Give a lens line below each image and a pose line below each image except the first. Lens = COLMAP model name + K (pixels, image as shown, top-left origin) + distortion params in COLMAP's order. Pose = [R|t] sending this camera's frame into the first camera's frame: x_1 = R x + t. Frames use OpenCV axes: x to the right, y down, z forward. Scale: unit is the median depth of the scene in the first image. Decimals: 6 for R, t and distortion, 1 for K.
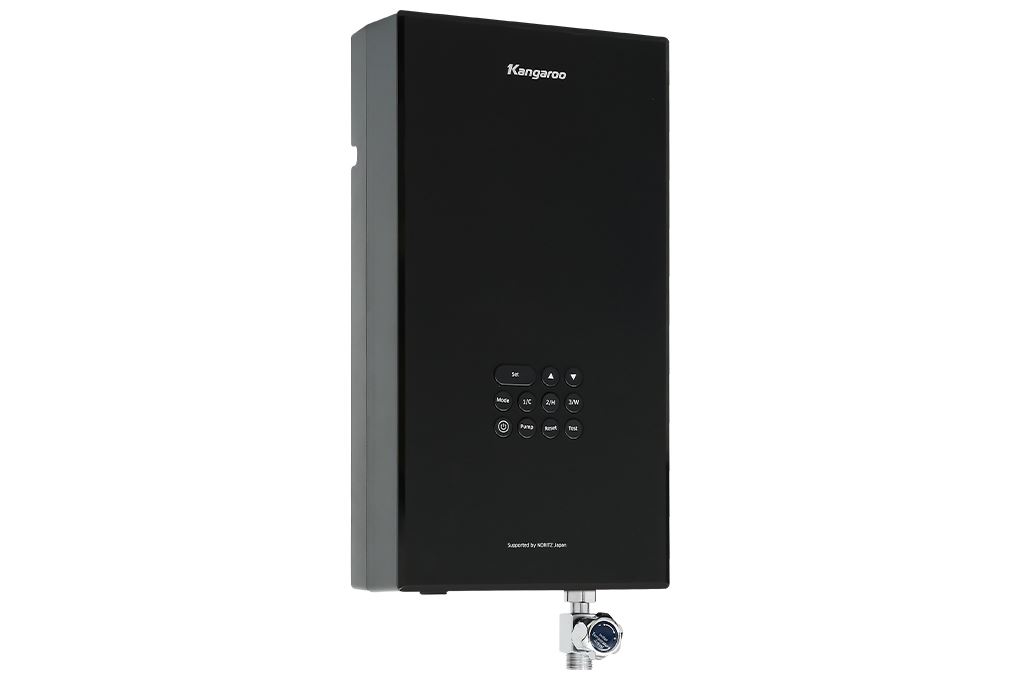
lens RADIAL K [[2296.0, 0, 510.0], [0, 2296.0, 340.0], [0, 0, 1]] dist [-0.016041, 0.062427]
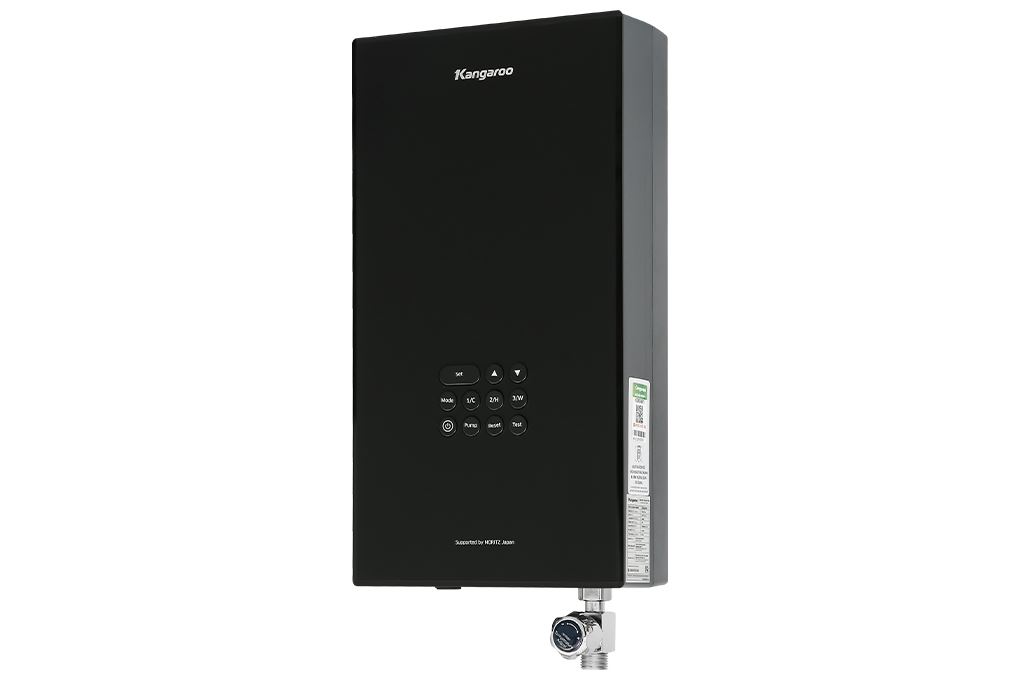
lens RADIAL K [[2296.0, 0, 510.0], [0, 2296.0, 340.0], [0, 0, 1]] dist [-0.016041, 0.062427]
pose [[0.648354, -0.067225, -0.758366, 0.781928], [0.066404, 0.997291, -0.031634, 0.033252], [0.758438, -0.029849, 0.651061, 0.352506]]
